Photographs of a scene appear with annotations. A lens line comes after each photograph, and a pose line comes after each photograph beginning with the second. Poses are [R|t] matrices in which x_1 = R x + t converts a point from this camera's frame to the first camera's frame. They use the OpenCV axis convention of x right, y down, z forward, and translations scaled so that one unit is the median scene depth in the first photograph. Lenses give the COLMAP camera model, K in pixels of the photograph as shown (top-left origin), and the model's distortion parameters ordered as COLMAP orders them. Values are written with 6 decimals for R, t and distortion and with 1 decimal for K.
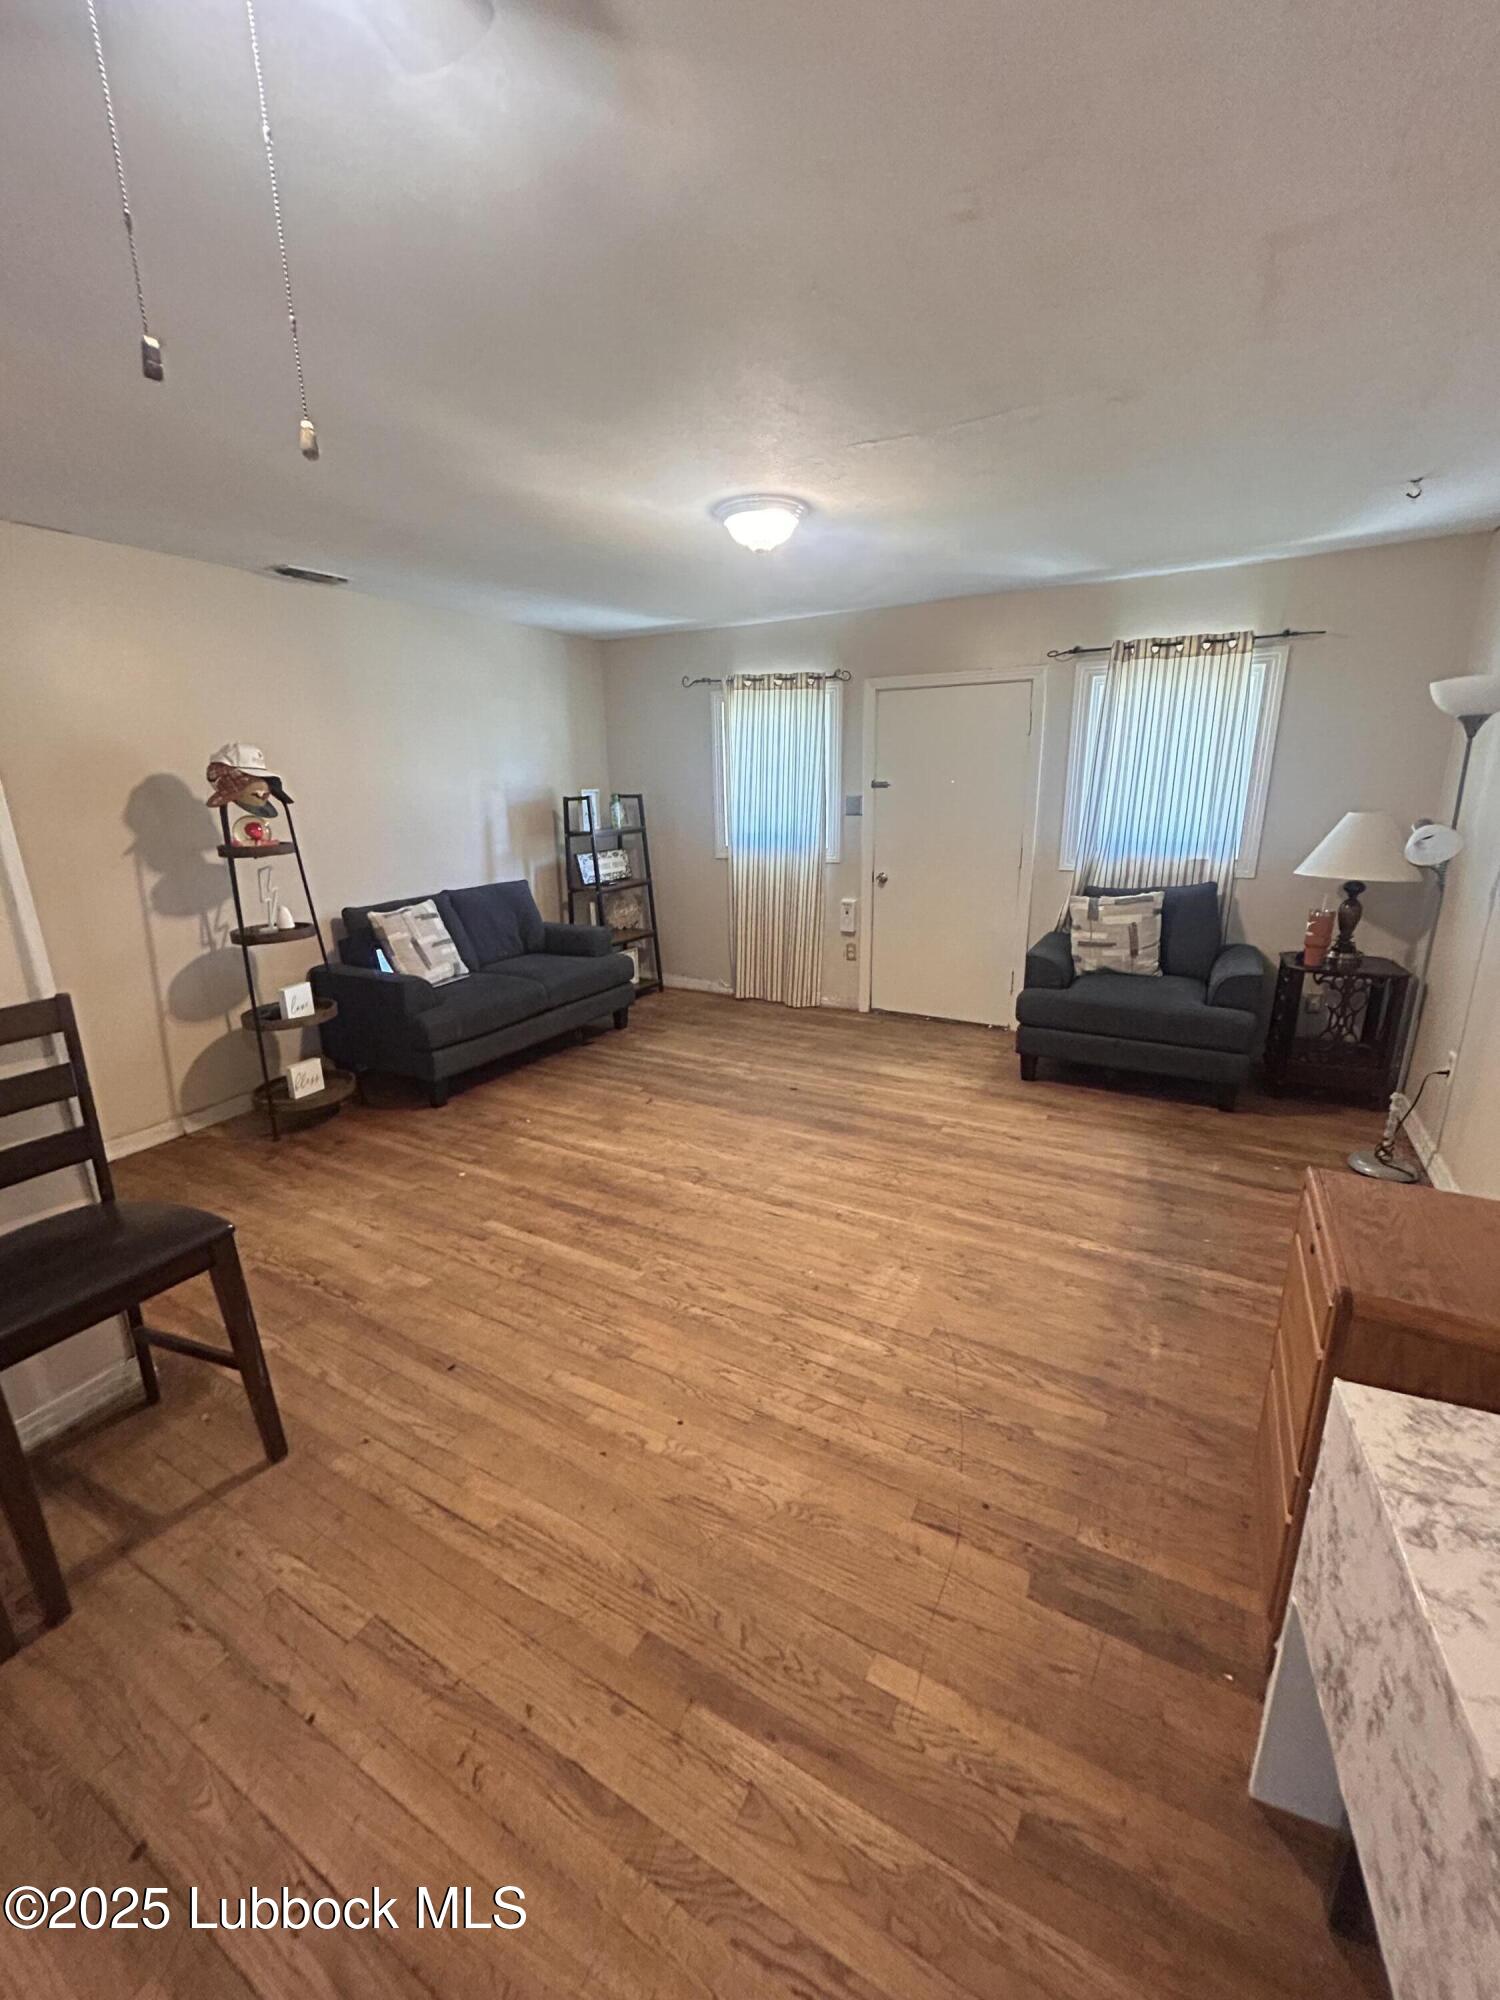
lens RADIAL K [[806.1, 0, 750.1], [0, 806.1, 991.0], [0, 0, 1]] dist [-0.001847, 0.000458]
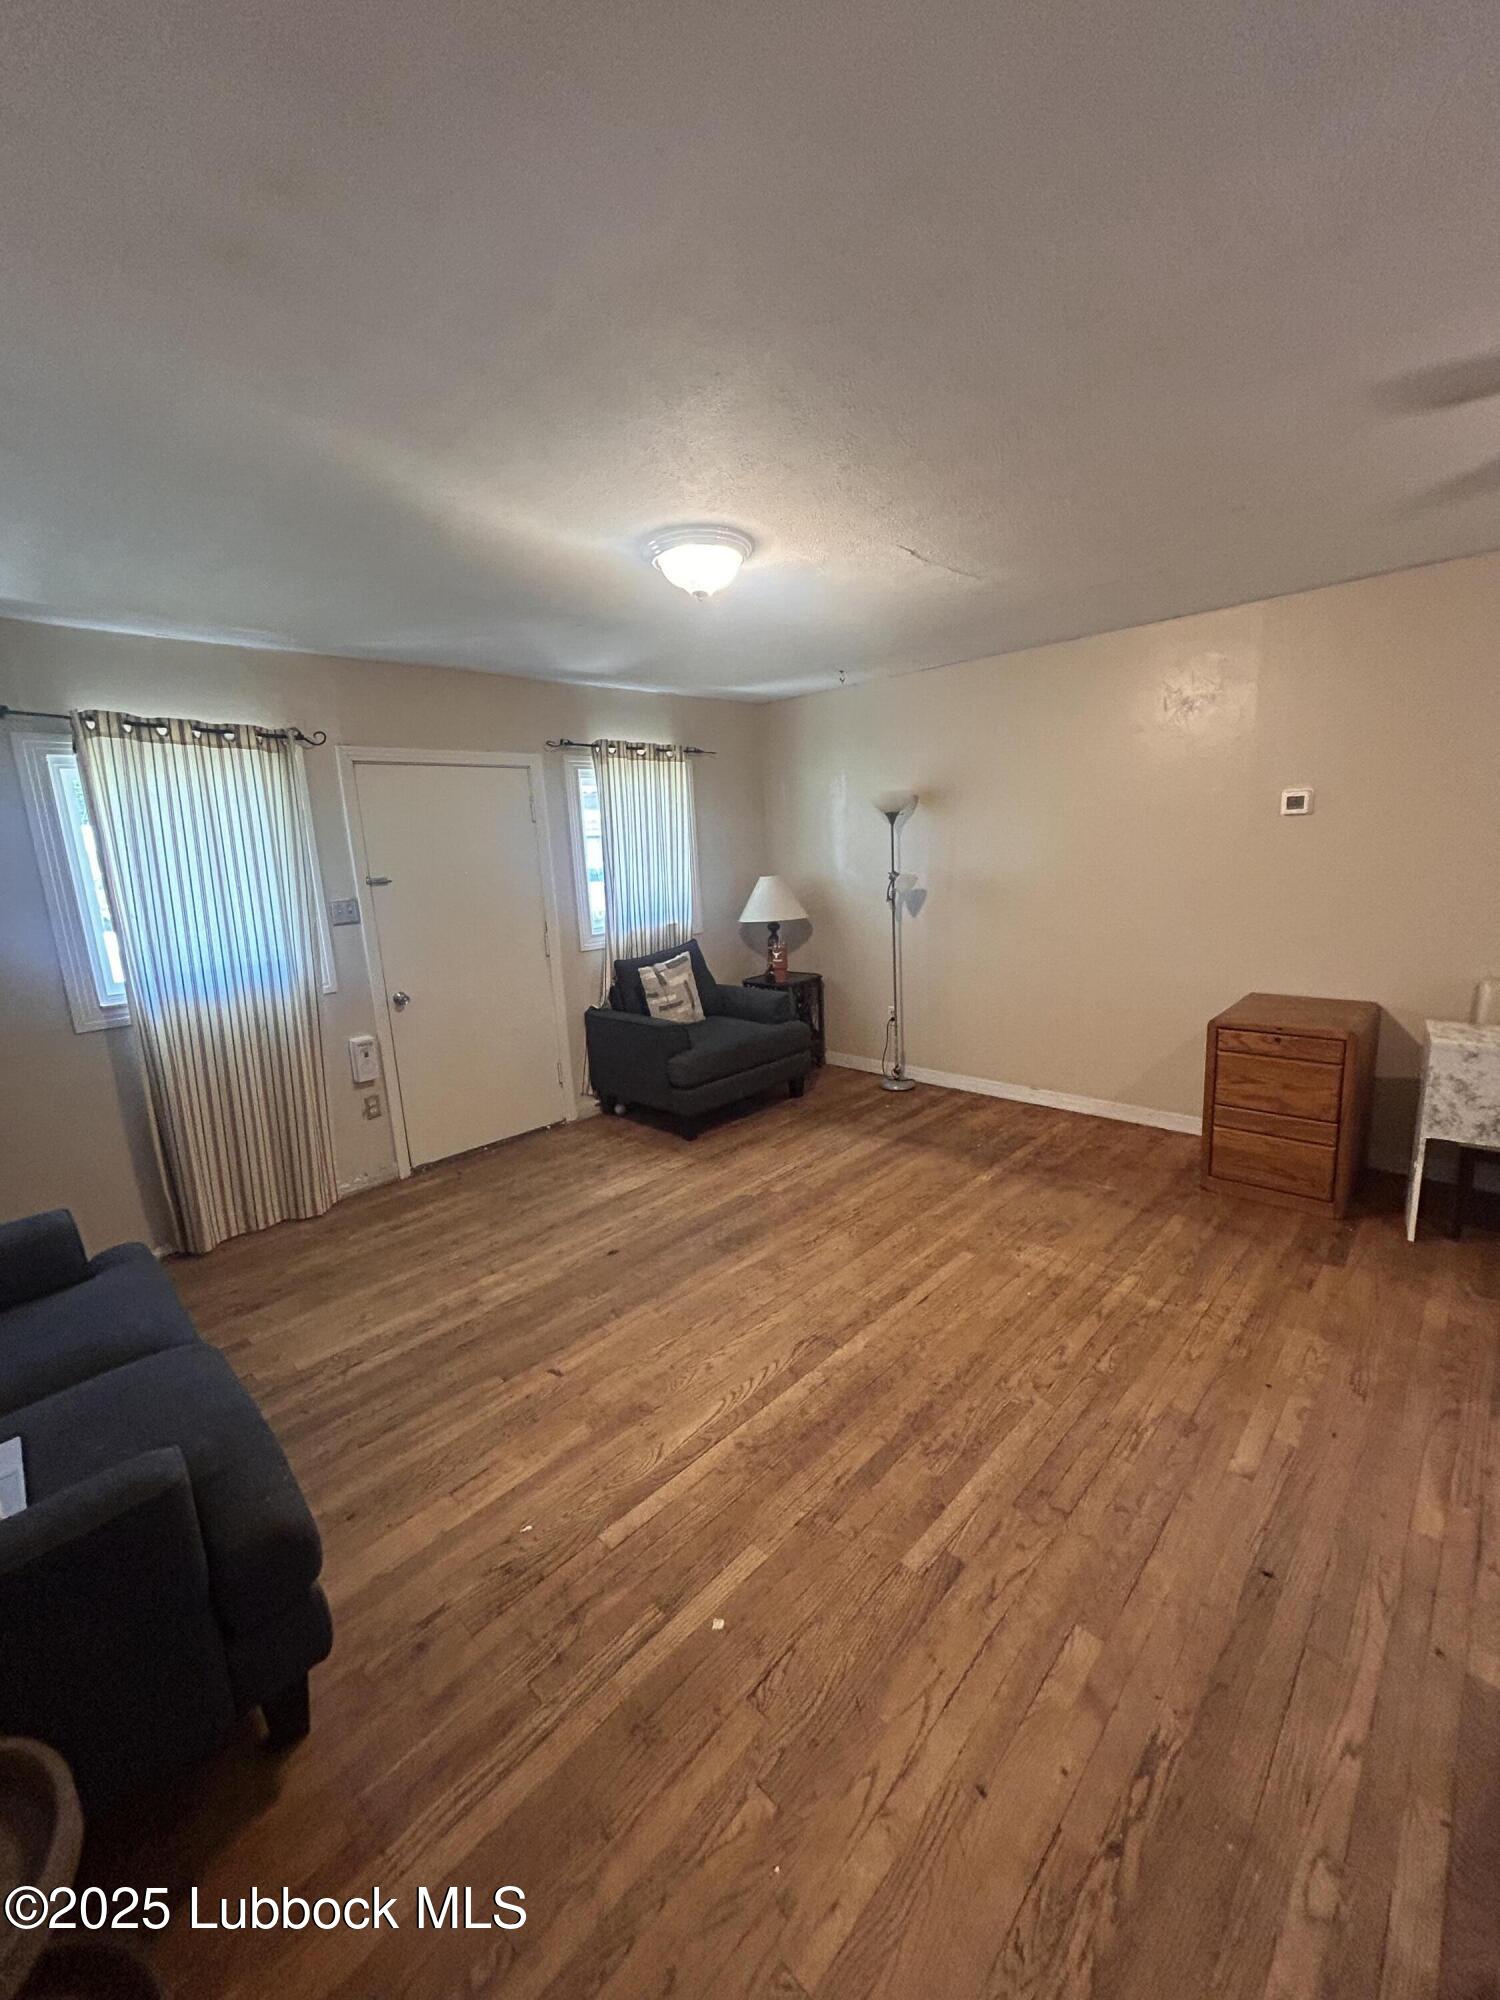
lens RADIAL K [[806.1, 0, 745.6], [0, 806.1, 991.2], [0, 0, 1]] dist [-0.001847, 0.000458]
pose [[0.254141, -0.175656, 0.951082, -0.671993], [0.294910, 0.950613, 0.096765, -0.172211], [-0.921108, 0.255892, 0.293392, 0.643888]]
